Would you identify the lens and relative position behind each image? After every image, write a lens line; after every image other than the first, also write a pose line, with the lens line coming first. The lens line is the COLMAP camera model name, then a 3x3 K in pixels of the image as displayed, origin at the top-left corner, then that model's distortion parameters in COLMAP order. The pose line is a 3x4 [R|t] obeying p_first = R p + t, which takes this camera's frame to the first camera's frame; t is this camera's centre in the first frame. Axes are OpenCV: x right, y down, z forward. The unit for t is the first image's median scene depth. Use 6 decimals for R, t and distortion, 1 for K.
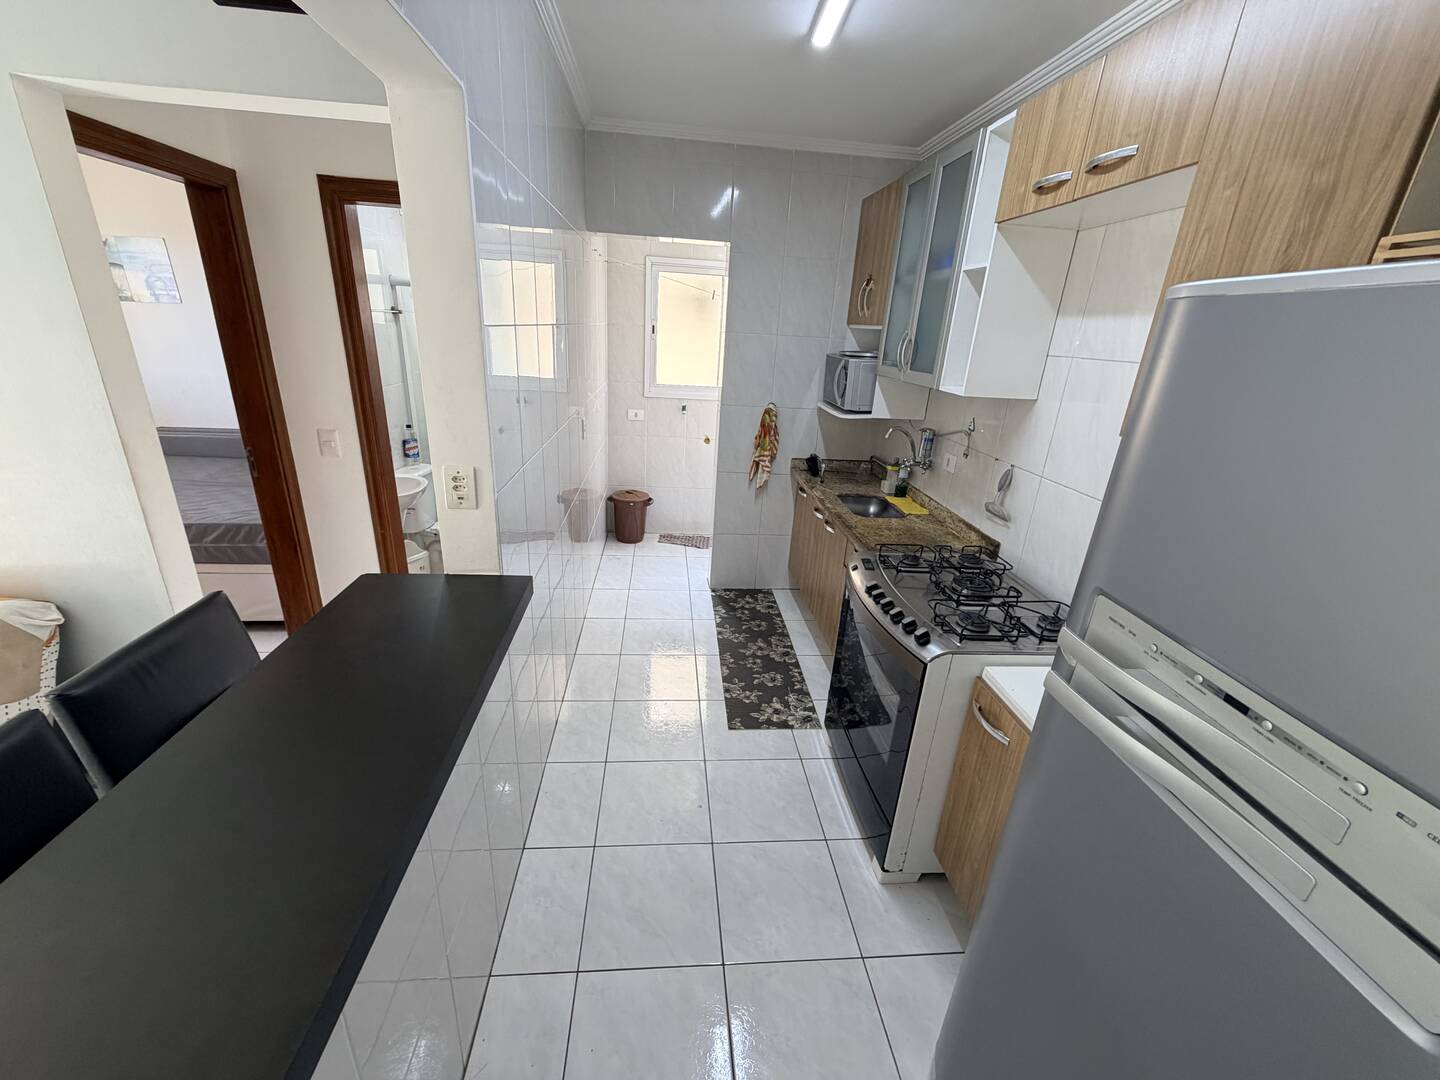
lens RADIAL K [[574.7, 0, 713.8], [0, 574.7, 542.3], [0, 0, 1]] dist [-0.000501, 0.000375]
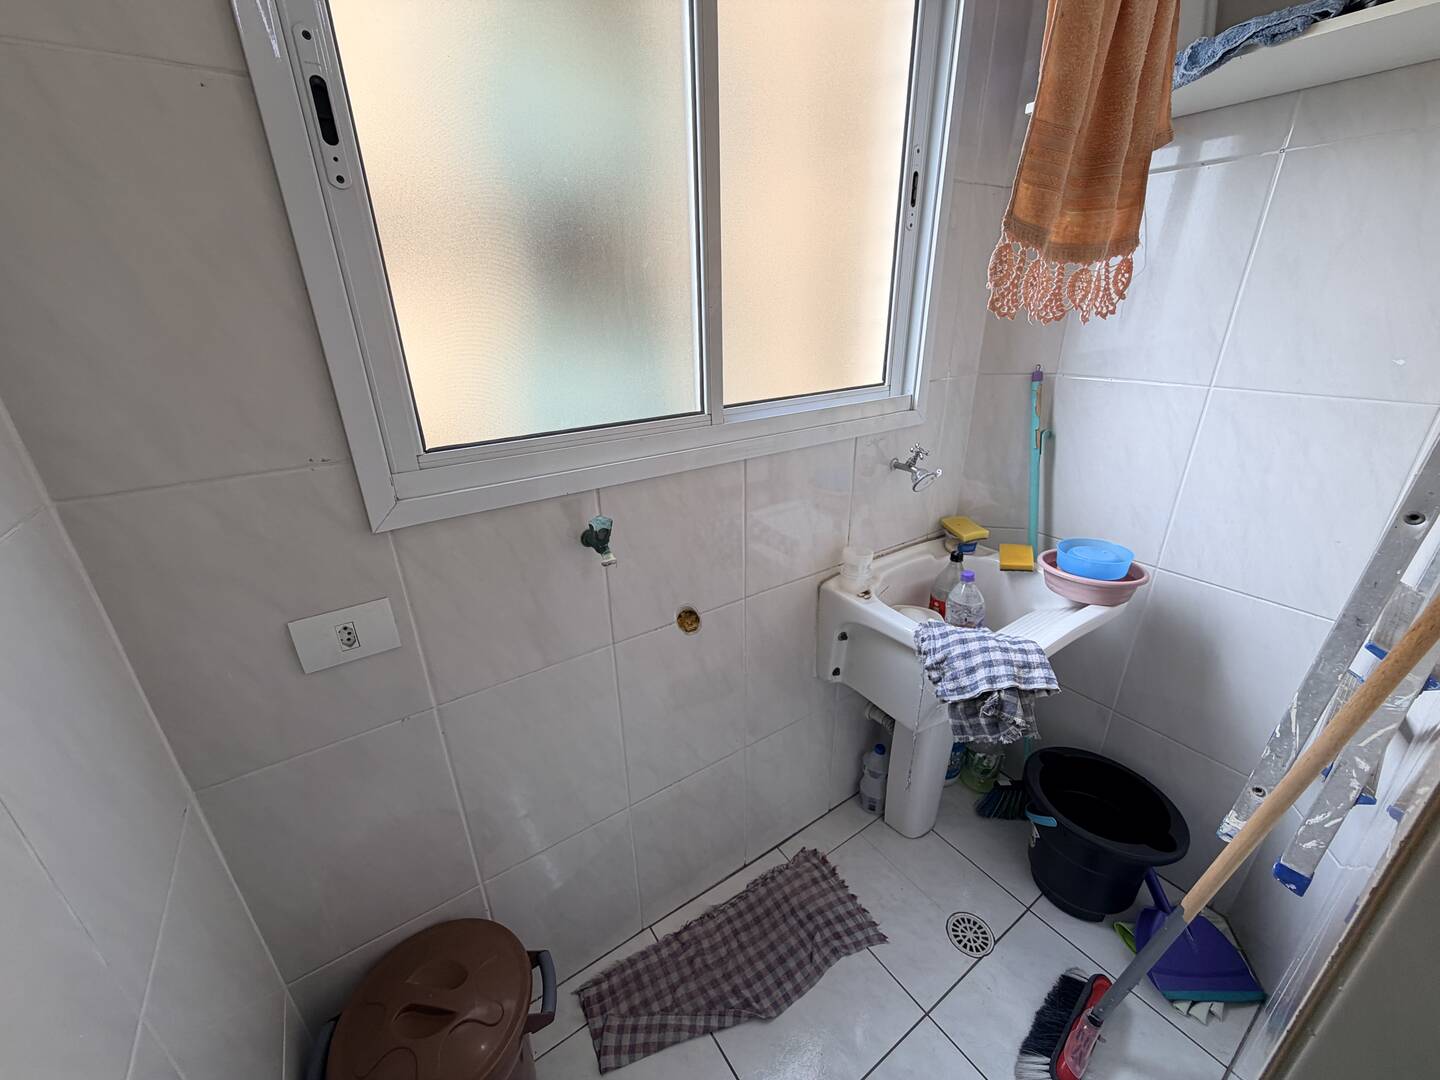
lens RADIAL K [[574.7, 0, 722.8], [0, 574.7, 532.1], [0, 0, 1]] dist [-0.000501, 0.000375]
pose [[0.864827, -0.255531, 0.432178, -0.135919], [0.236947, 0.966630, 0.097380, -0.320685], [-0.442640, 0.018186, 0.896515, 1.032514]]
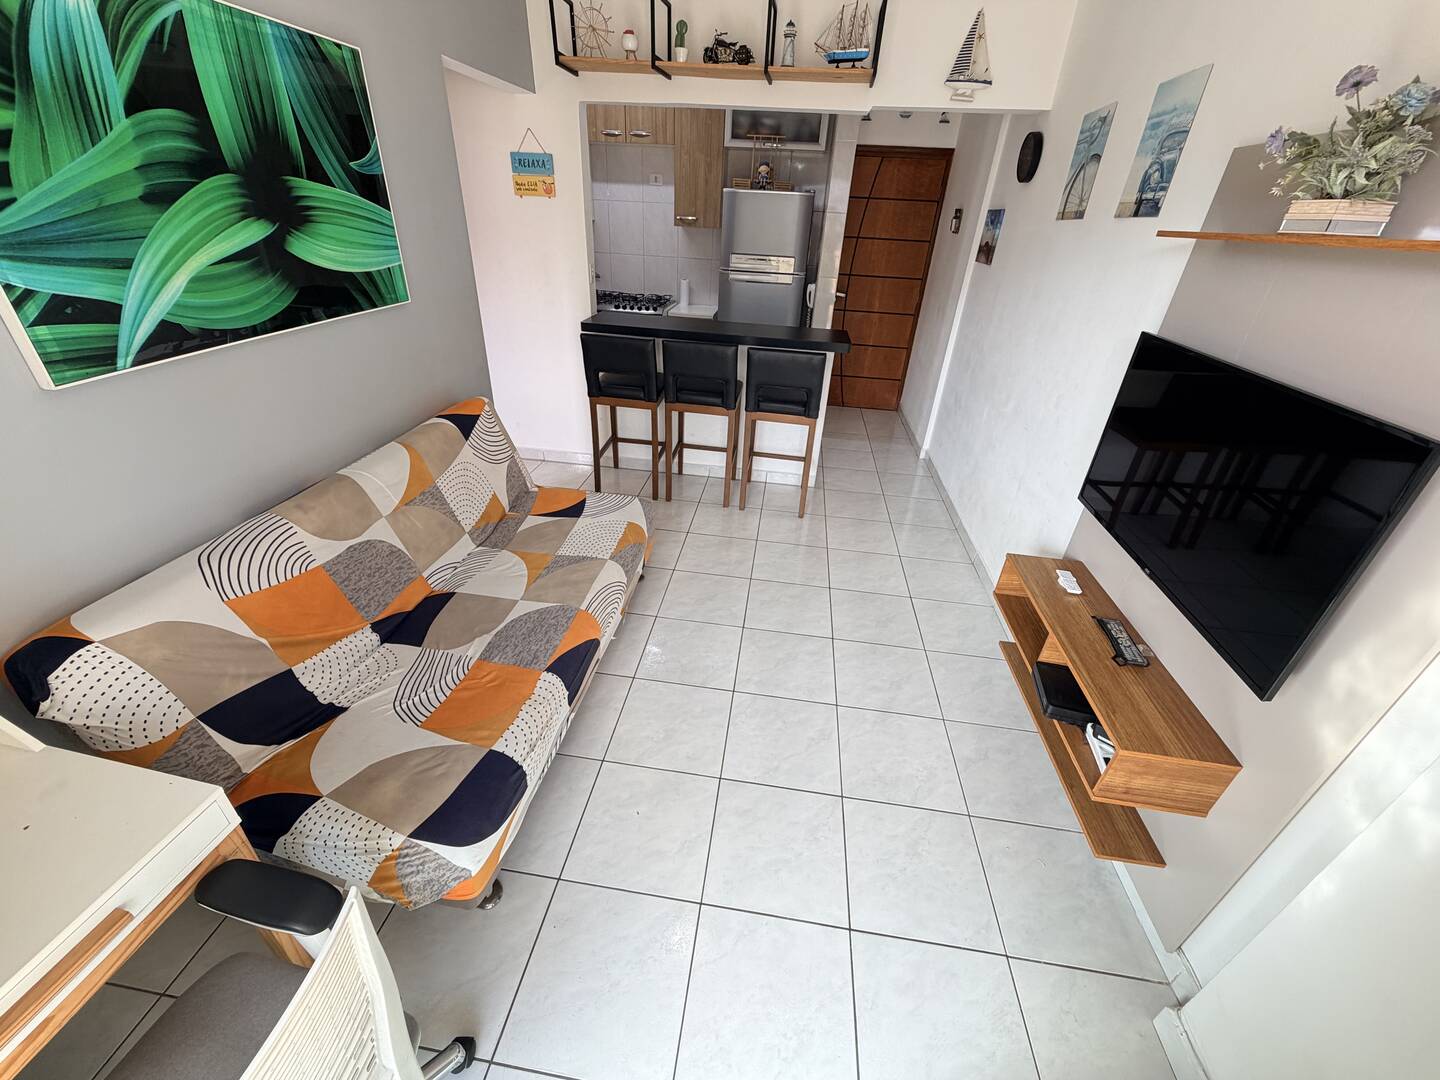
lens RADIAL K [[574.7, 0, 715.7], [0, 574.7, 539.7], [0, 0, 1]] dist [-0.000501, 0.000375]
pose [[0.217909, -0.529719, 0.819703, -1.265829], [0.312402, 0.833555, 0.455622, -0.043587], [-0.924619, 0.156793, 0.347125, -0.062172]]
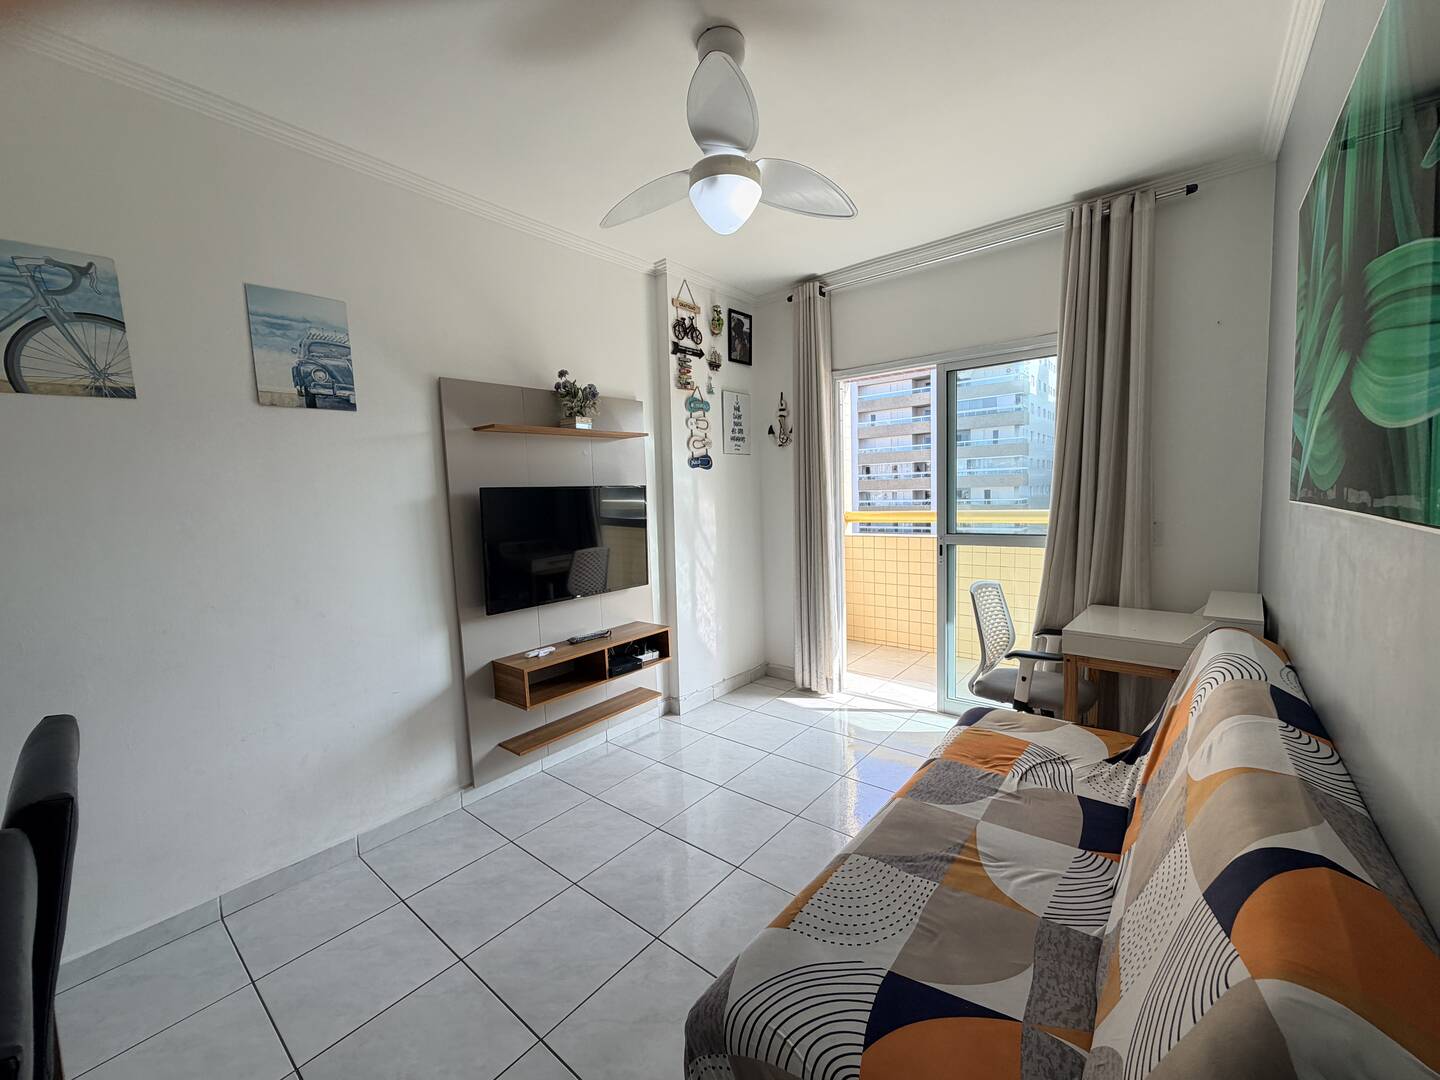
lens RADIAL K [[574.7, 0, 713.6], [0, 574.7, 538.6], [0, 0, 1]] dist [-0.000501, 0.000375]
pose [[-0.696029, 0.028433, -0.717451, -0.363566], [-0.258089, 0.922526, 0.286943, -0.071700], [0.670026, 0.384886, -0.634766, 0.412625]]
